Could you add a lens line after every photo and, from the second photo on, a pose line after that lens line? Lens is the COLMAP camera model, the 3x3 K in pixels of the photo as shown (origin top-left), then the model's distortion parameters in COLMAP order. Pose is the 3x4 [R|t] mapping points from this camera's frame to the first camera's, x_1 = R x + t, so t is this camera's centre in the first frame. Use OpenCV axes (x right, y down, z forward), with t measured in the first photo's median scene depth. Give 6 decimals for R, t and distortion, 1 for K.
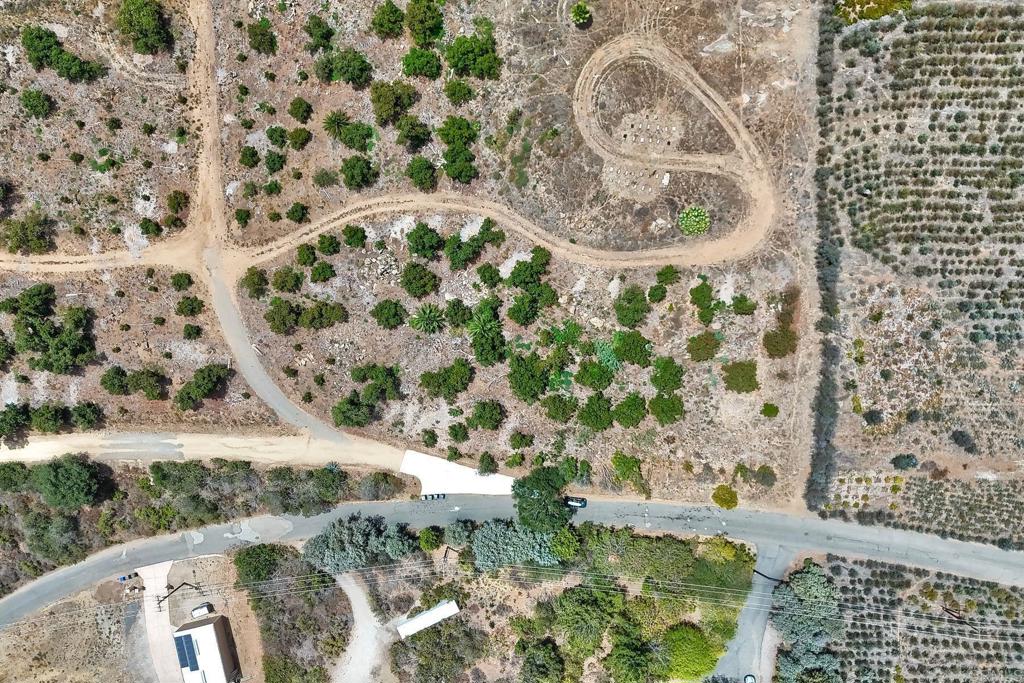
lens RADIAL K [[897.2, 0, 512.0], [0, 897.2, 341.5], [0, 0, 1]] dist [0.091019, -0.124921]
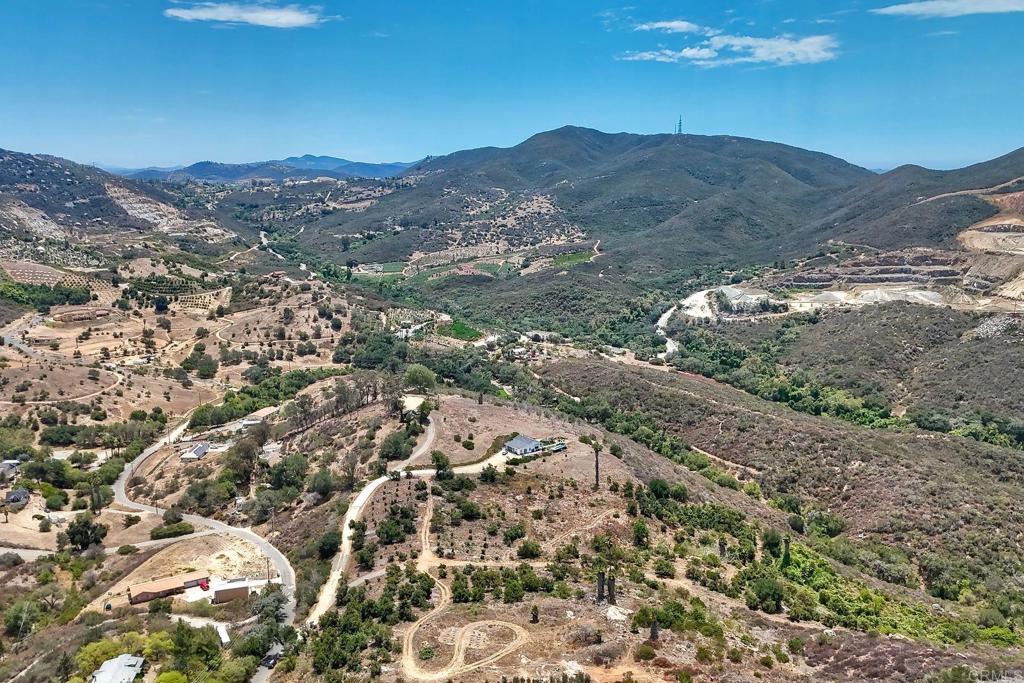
lens RADIAL K [[897.2, 0, 512.0], [0, 897.2, 341.5], [0, 0, 1]] dist [0.091019, -0.124921]
pose [[0.045652, 0.213558, -0.975863, 1.684047], [-0.998837, -0.005379, -0.047903, -0.196484], [-0.015479, 0.976916, 0.213064, 0.016735]]
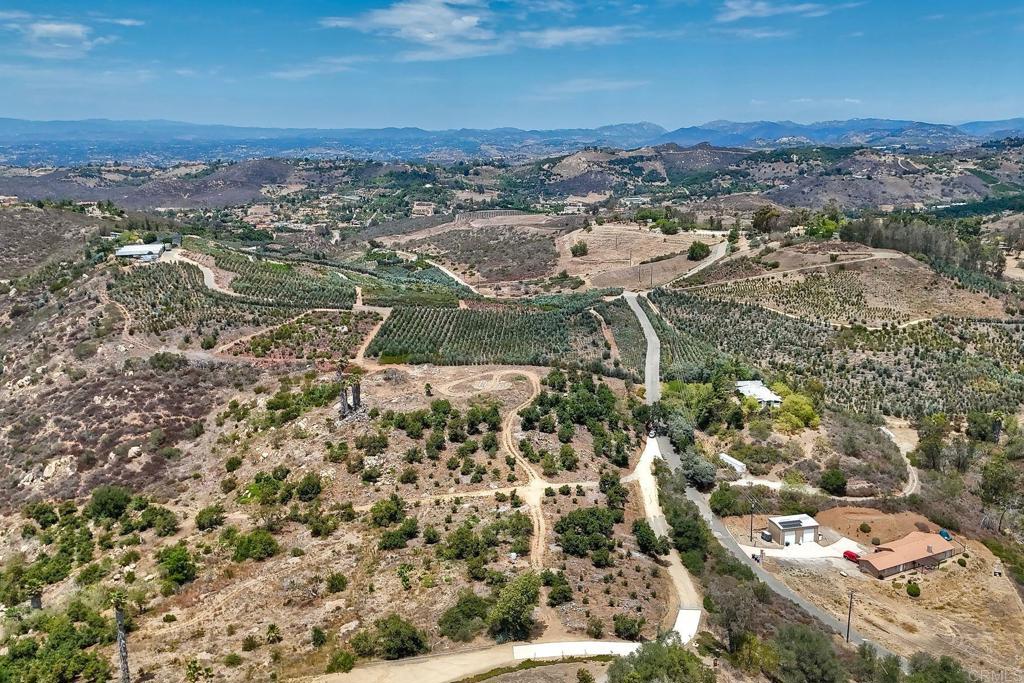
lens RADIAL K [[899.5, 0, 556.0], [0, 899.5, 342.6], [0, 0, 1]] dist [0.094252, -0.151582]
pose [[-0.022732, -0.208766, 0.977701, -1.893428], [0.999279, -0.034492, 0.015869, -0.071721], [0.030410, 0.977357, 0.209400, 0.395294]]
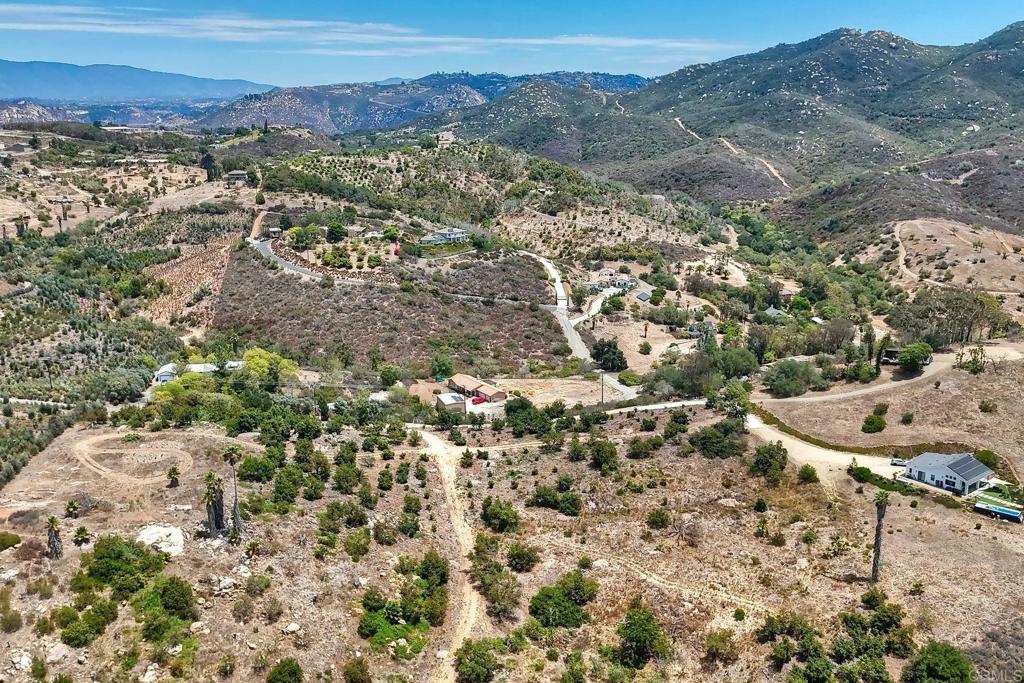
lens RADIAL K [[910.1, 0, 512.0], [0, 910.1, 341.5], [0, 0, 1]] dist [0.091621, -0.117832]
pose [[-0.992824, 0.057759, -0.104708, -0.292877], [-0.116510, -0.270034, 0.955776, -1.622601], [0.026930, 0.961117, 0.274826, 0.364380]]
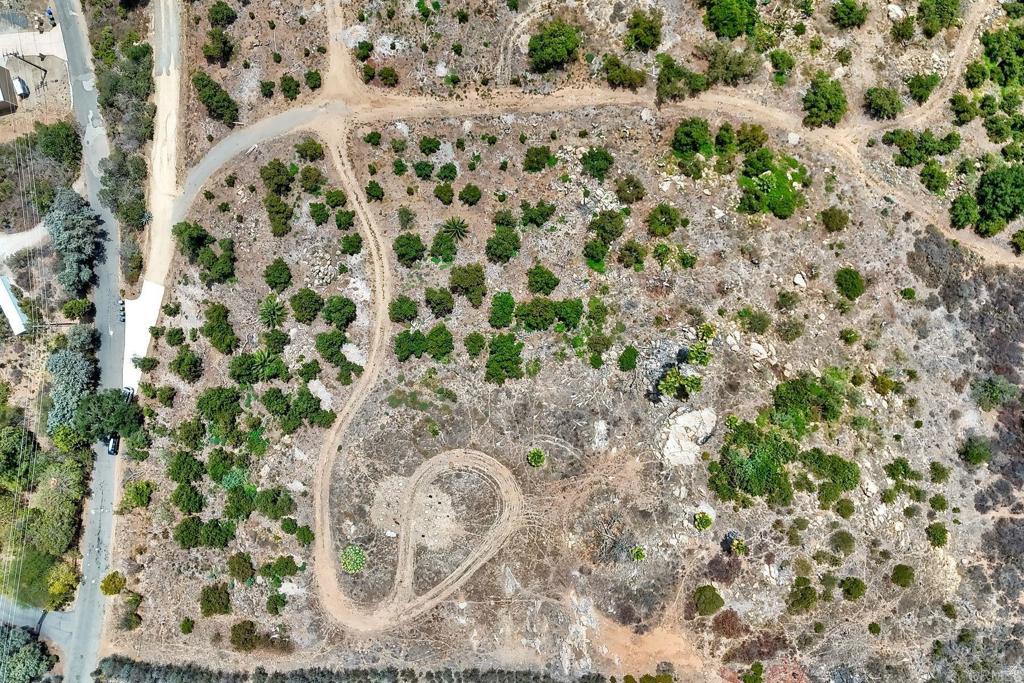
lens RADIAL K [[897.2, 0, 512.0], [0, 897.2, 341.5], [0, 0, 1]] dist [0.091019, -0.124921]
pose [[-0.003248, 0.998930, 0.046141, -0.106180], [-0.999995, -0.003241, -0.000235, -0.301130], [-0.000086, -0.046141, 0.998935, -0.081667]]
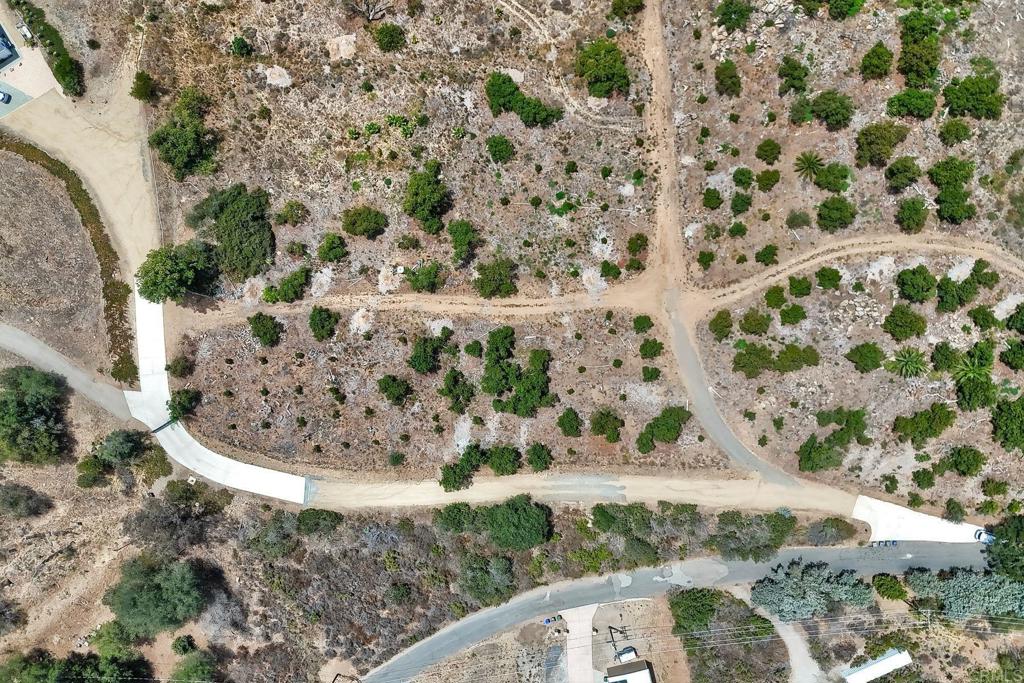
lens RADIAL K [[910.1, 0, 512.0], [0, 910.1, 341.5], [0, 0, 1]] dist [0.091621, -0.117832]
pose [[0.999862, -0.000037, -0.016624, -0.491257], [-0.000255, 0.999847, -0.017511, -0.029210], [0.016622, 0.017513, 0.999708, -0.007566]]
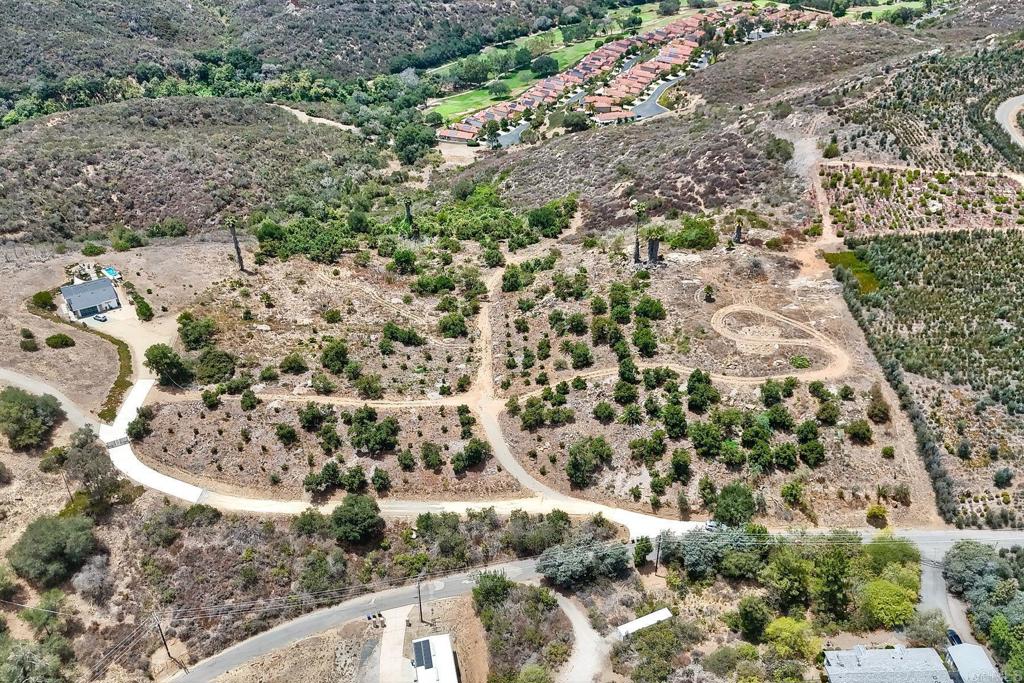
lens RADIAL K [[897.2, 0, 512.0], [0, 897.2, 341.5], [0, 0, 1]] dist [0.091019, -0.124921]
pose [[0.999425, 0.020817, -0.026761, -0.245248], [-0.033733, 0.531229, -0.846556, 1.128859], [-0.003406, 0.846972, 0.531626, 0.111554]]
